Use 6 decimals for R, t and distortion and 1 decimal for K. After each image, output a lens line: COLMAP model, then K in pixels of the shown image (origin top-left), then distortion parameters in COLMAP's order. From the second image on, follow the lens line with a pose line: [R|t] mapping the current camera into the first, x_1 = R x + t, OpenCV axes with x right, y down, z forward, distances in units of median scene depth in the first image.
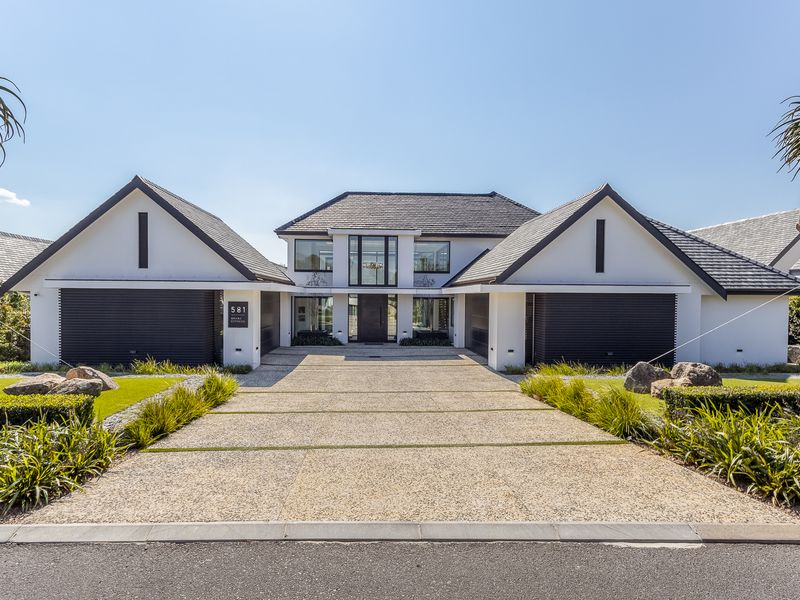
lens RADIAL K [[414.1, 0, 387.0], [0, 414.1, 303.4], [0, 0, 1]] dist [0.014660, -0.000103]
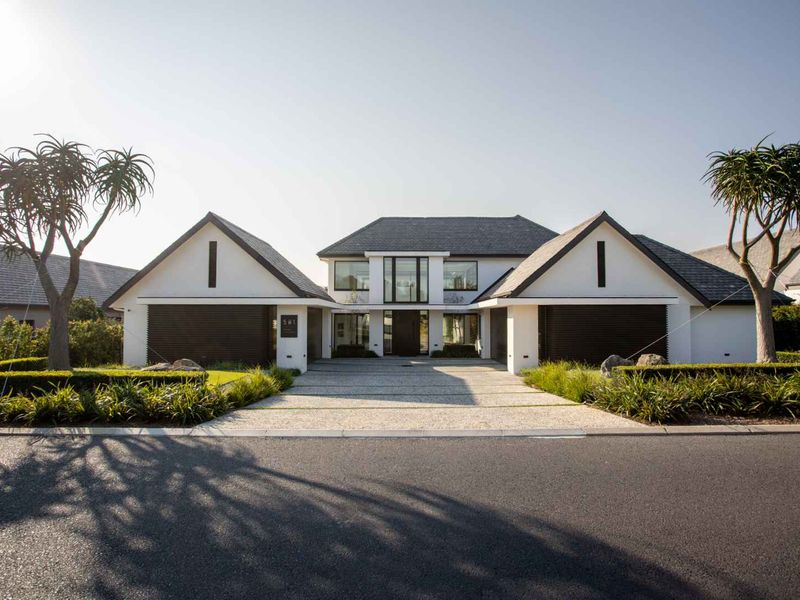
lens RADIAL K [[417.6, 0, 399.0], [0, 417.6, 300.1], [0, 0, 1]] dist [-0.019475, -0.000022]
pose [[0.998291, -0.008179, -0.057872, 0.011842], [0.004861, 0.998349, -0.057238, 0.014498], [0.058245, 0.056859, 0.996682, -0.102543]]
